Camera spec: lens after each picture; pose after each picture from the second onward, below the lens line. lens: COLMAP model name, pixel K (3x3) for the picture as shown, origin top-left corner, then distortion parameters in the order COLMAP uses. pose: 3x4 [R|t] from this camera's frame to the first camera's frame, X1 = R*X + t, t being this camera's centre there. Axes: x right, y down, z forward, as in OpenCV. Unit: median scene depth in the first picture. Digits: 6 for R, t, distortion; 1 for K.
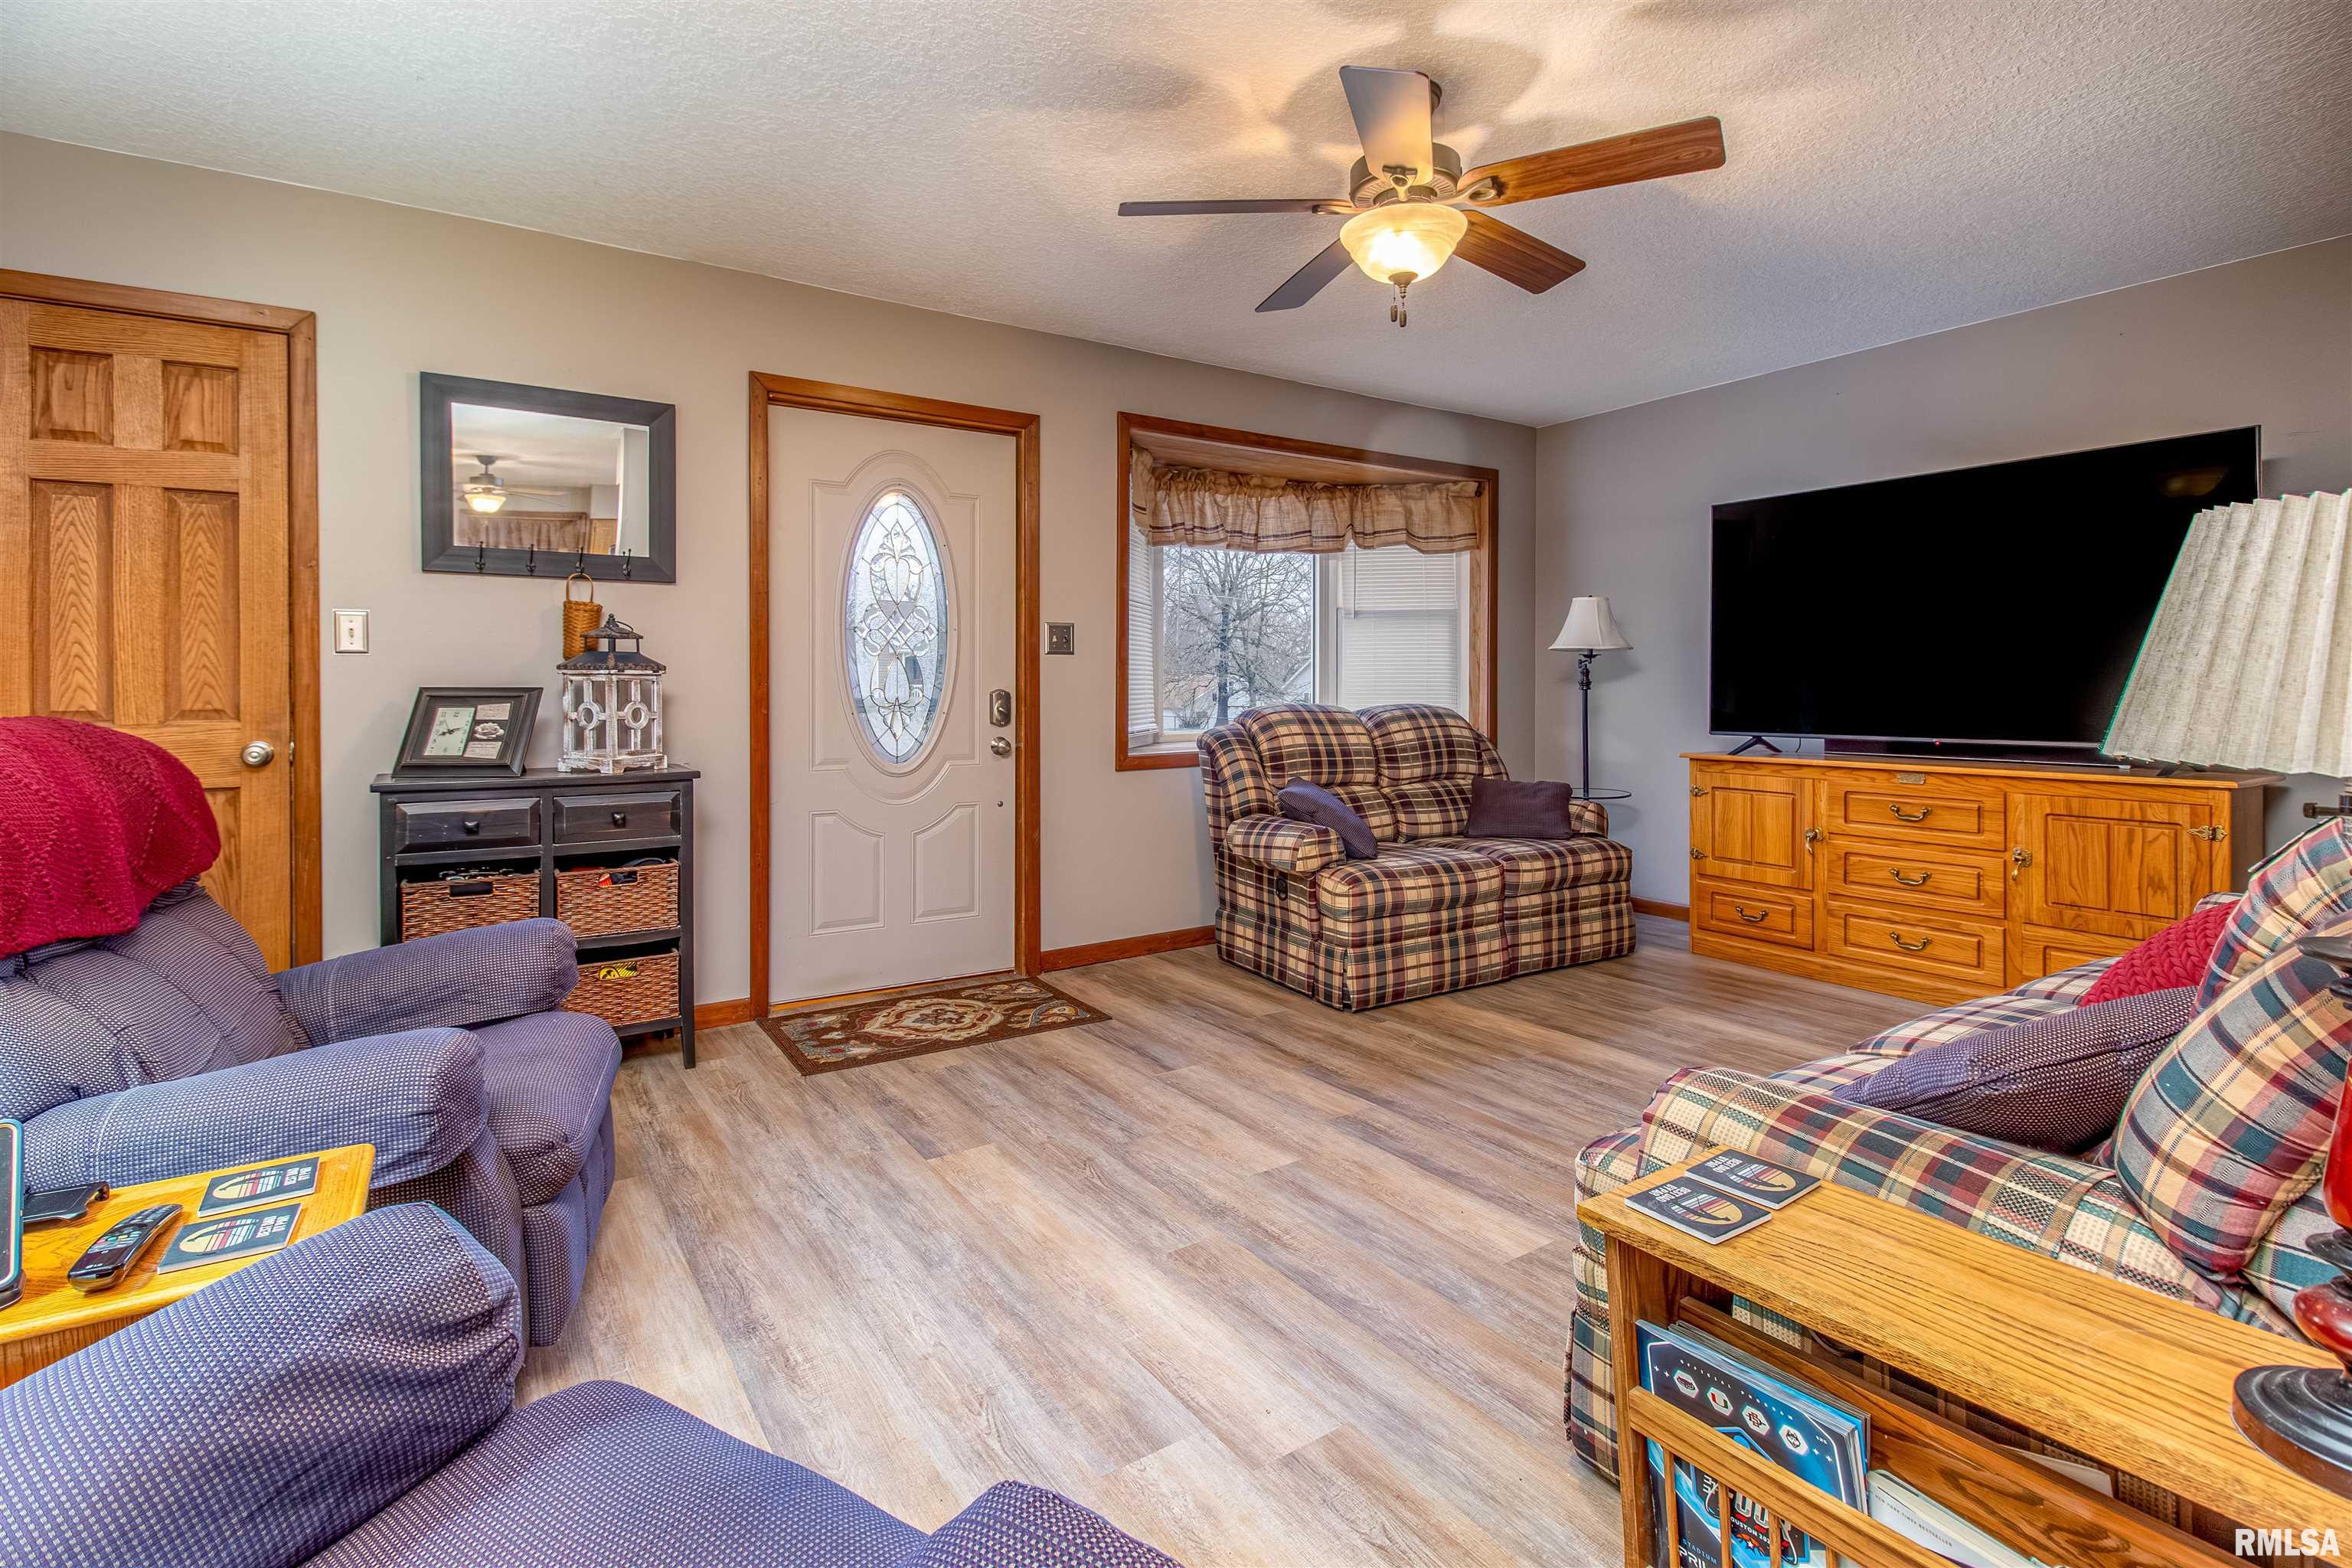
lens RADIAL K [[1091.5, 0, 1150.5], [0, 1091.5, 688.8], [0, 0, 1]] dist [-0.003388, -0.003063]
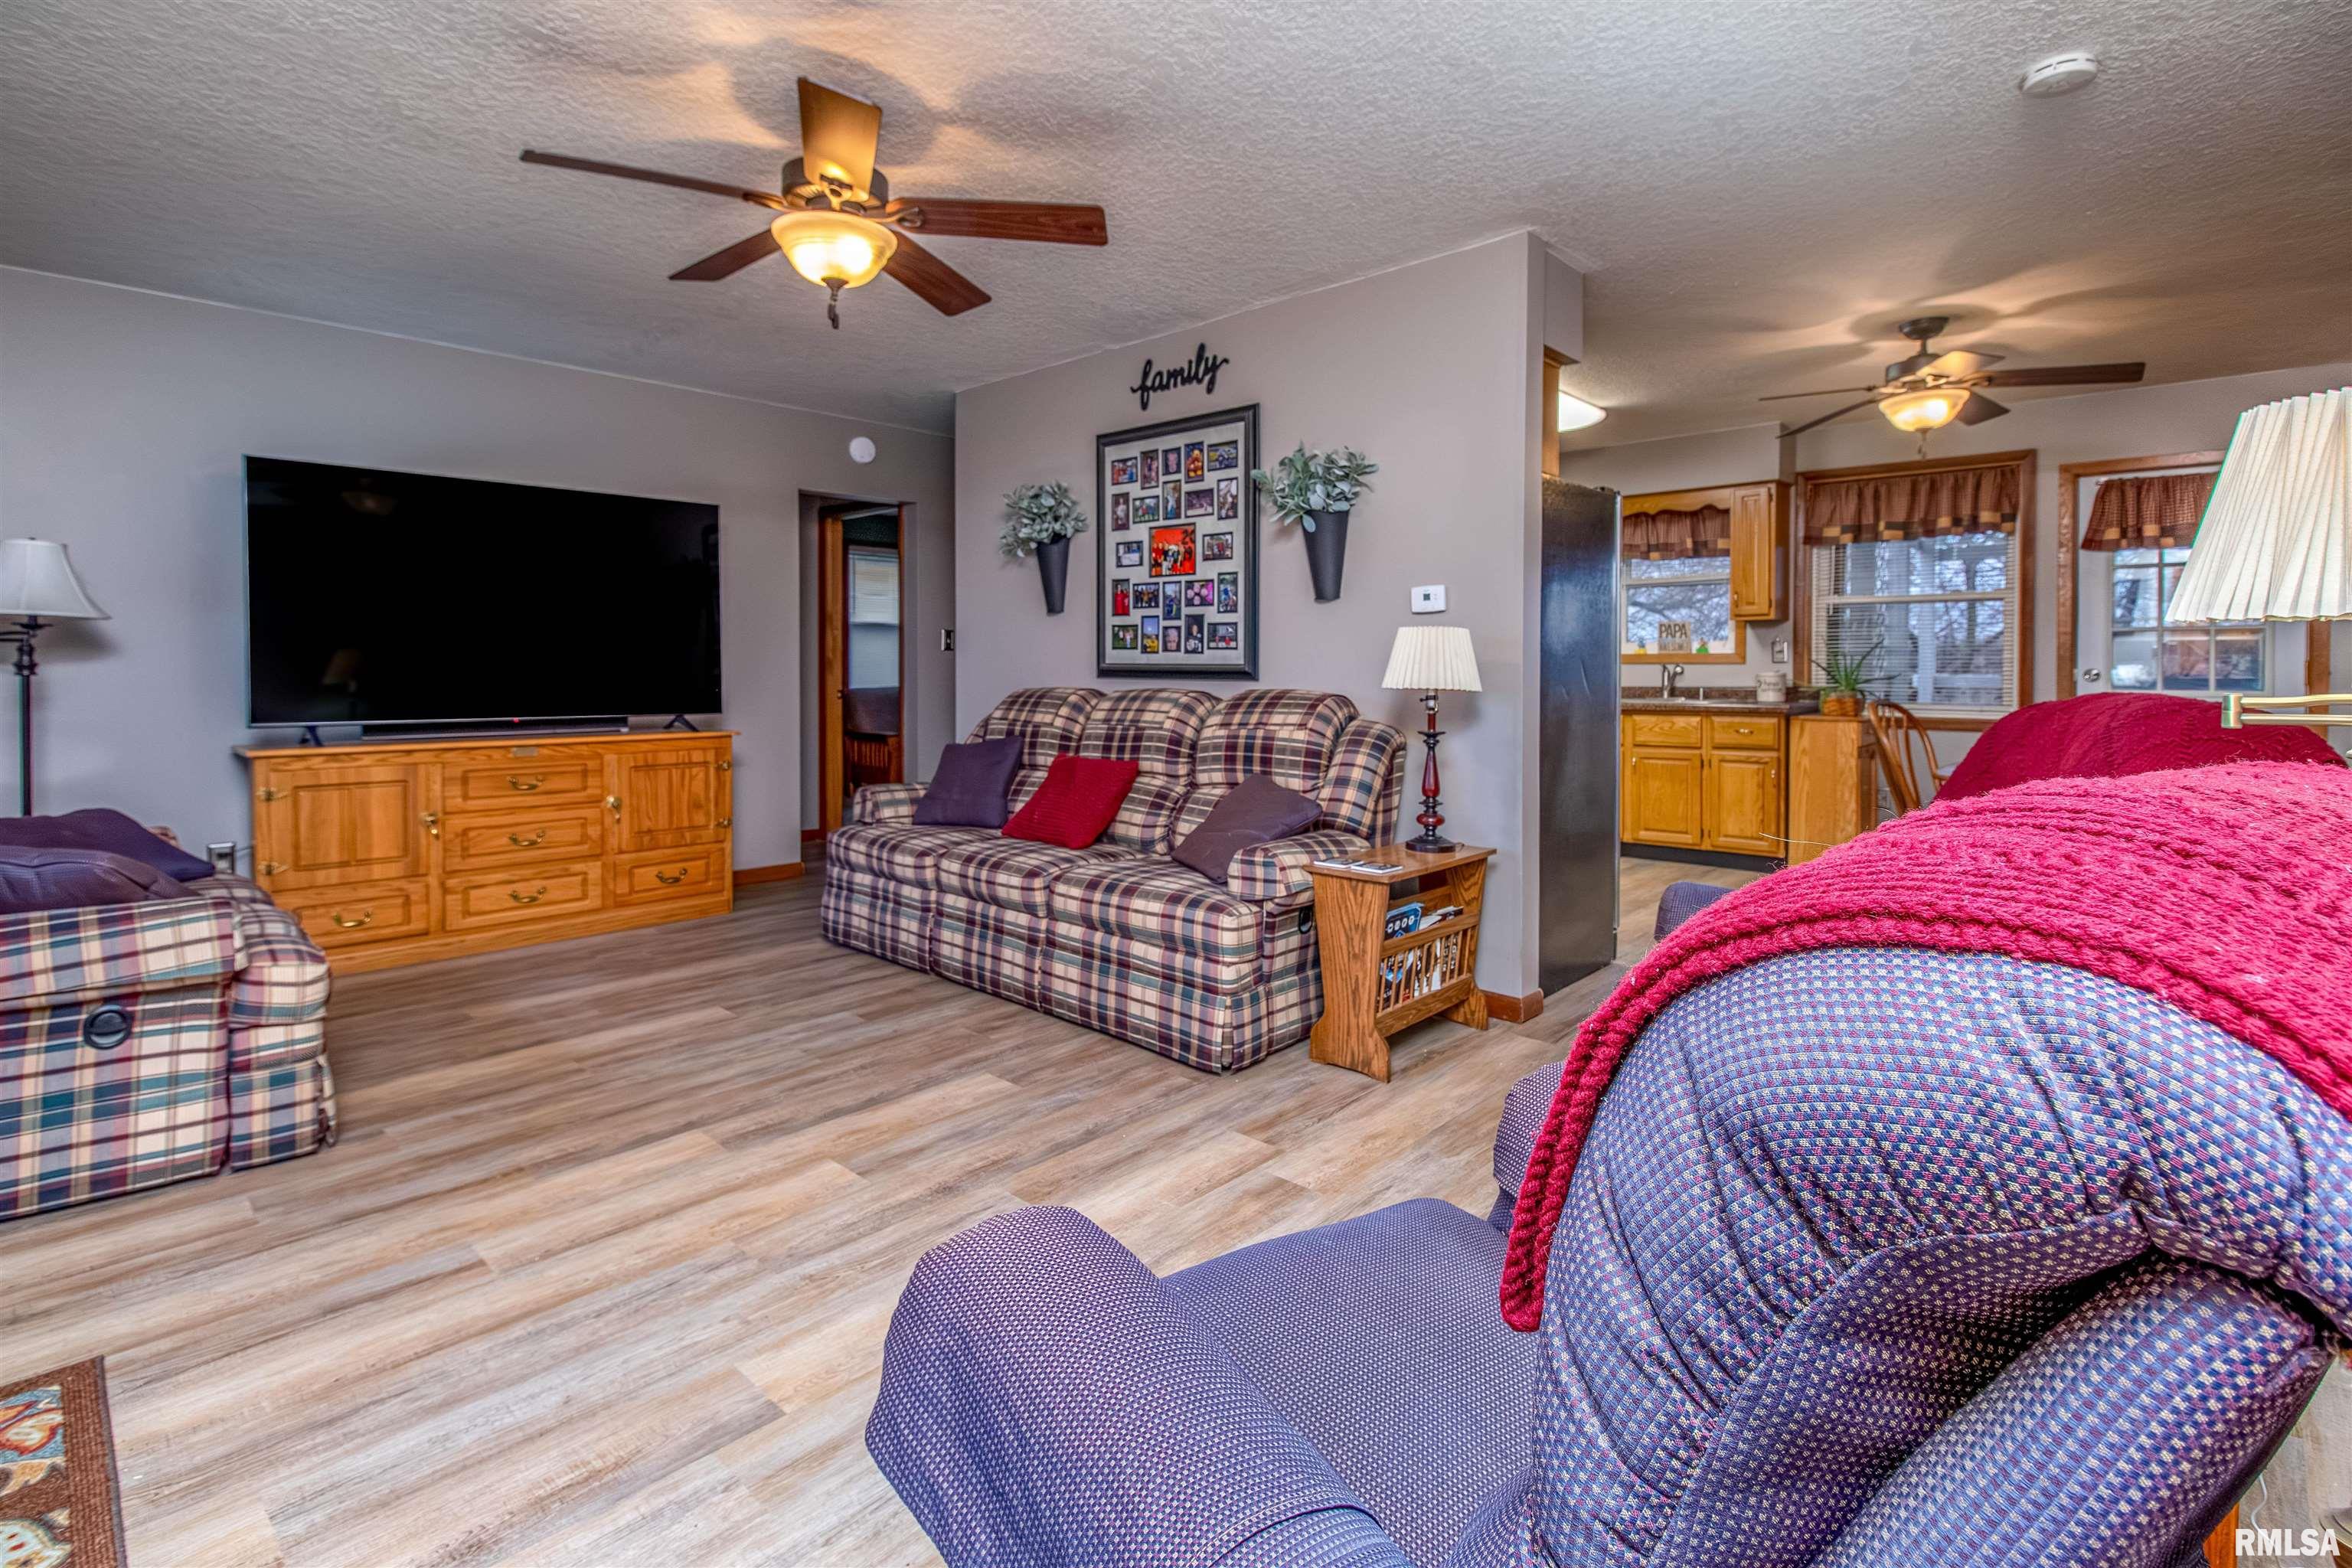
lens RADIAL K [[1091.5, 0, 1188.3], [0, 1091.5, 689.4], [0, 0, 1]] dist [-0.003388, -0.003063]
pose [[-0.239620, -0.016458, 0.970727, -0.695095], [0.001747, 0.999847, 0.017383, -0.001829], [-0.970865, 0.005861, -0.239554, 0.734932]]
